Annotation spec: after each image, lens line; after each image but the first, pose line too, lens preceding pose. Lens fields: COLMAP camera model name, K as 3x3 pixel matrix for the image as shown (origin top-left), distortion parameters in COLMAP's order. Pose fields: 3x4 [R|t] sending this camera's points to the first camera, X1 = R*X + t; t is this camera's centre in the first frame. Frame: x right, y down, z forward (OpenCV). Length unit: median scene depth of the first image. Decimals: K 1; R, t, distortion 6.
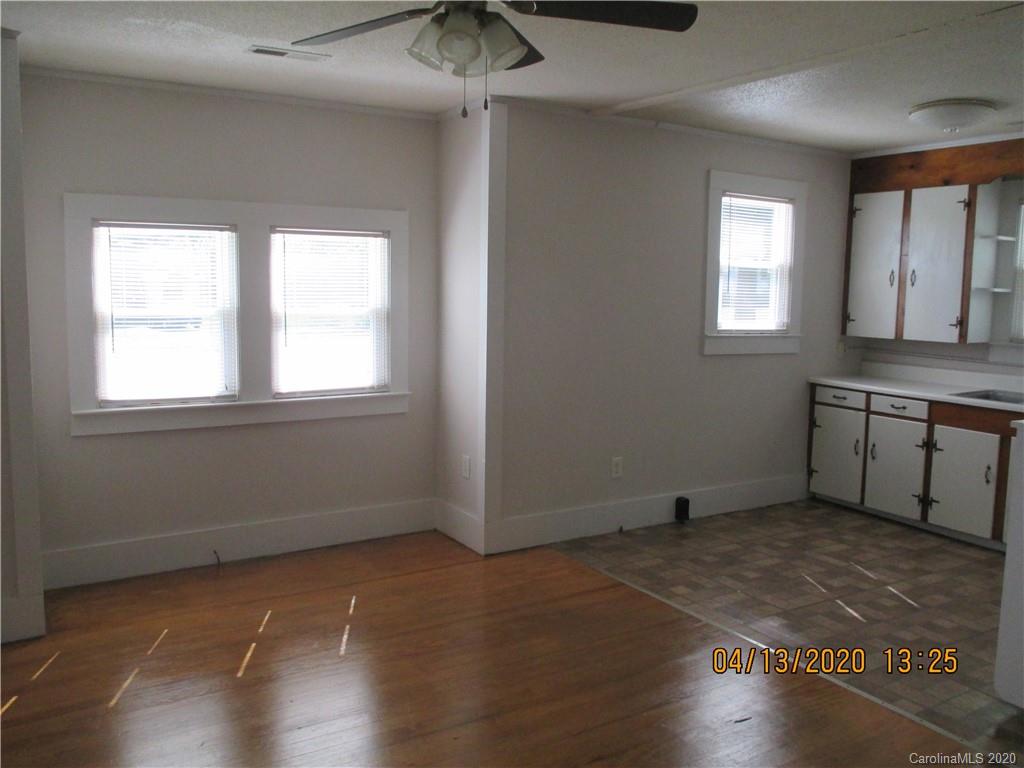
lens RADIAL K [[848.7, 0, 514.3], [0, 848.7, 363.7], [0, 0, 1]] dist [-0.029471, 0.006350]
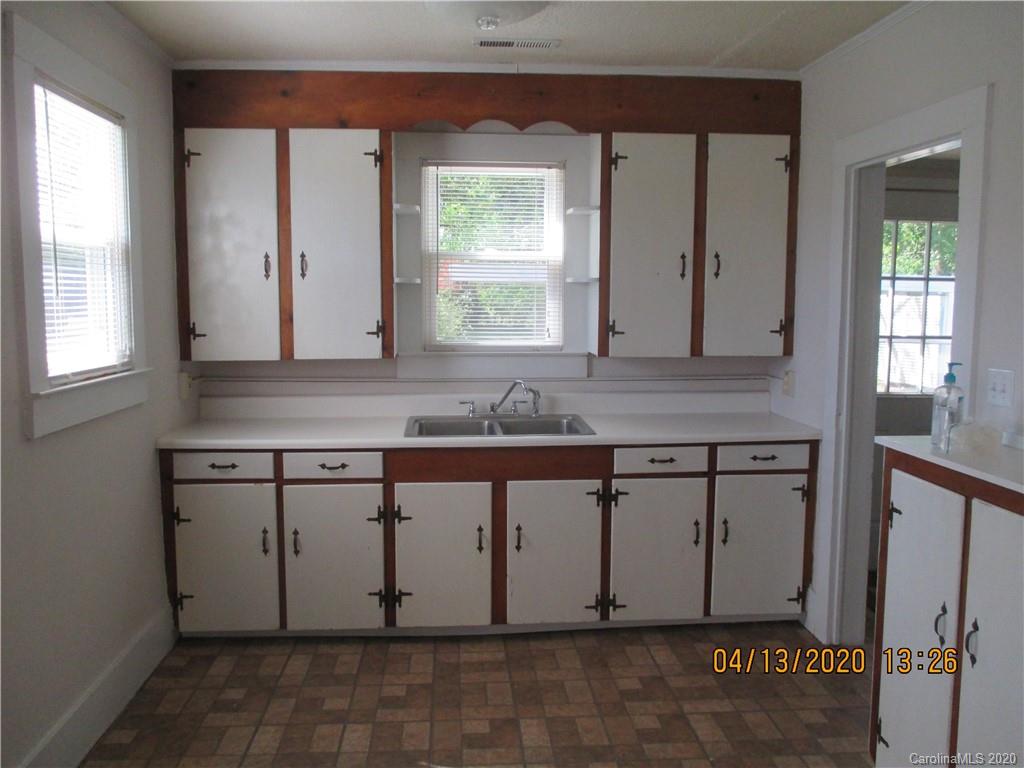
lens RADIAL K [[848.7, 0, 504.4], [0, 848.7, 365.9], [0, 0, 1]] dist [-0.029471, 0.006350]
pose [[0.470463, -0.099971, 0.876738, -0.041261], [0.093723, 0.993603, 0.063004, -0.053937], [-0.877428, 0.052530, 0.476823, 0.586456]]
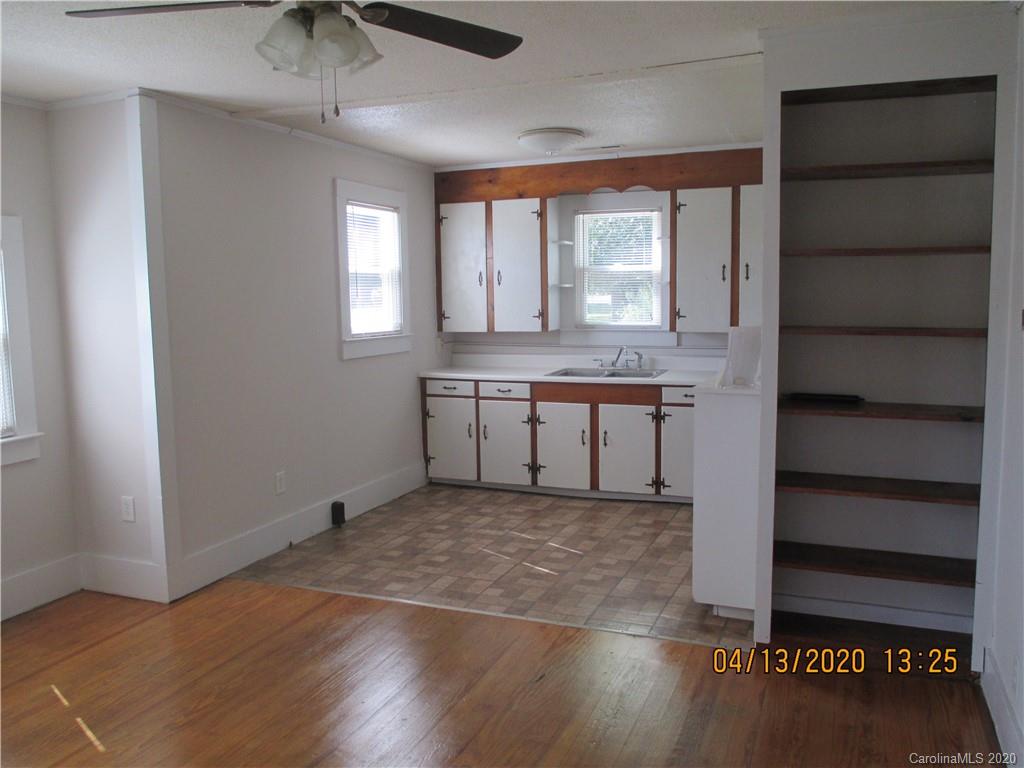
lens RADIAL K [[848.7, 0, 503.4], [0, 848.7, 364.7], [0, 0, 1]] dist [-0.029471, 0.006350]
pose [[0.814519, -0.087250, 0.573538, -0.208852], [0.089741, 0.995675, 0.024022, -0.011864], [-0.573154, 0.031904, 0.818827, 0.055385]]
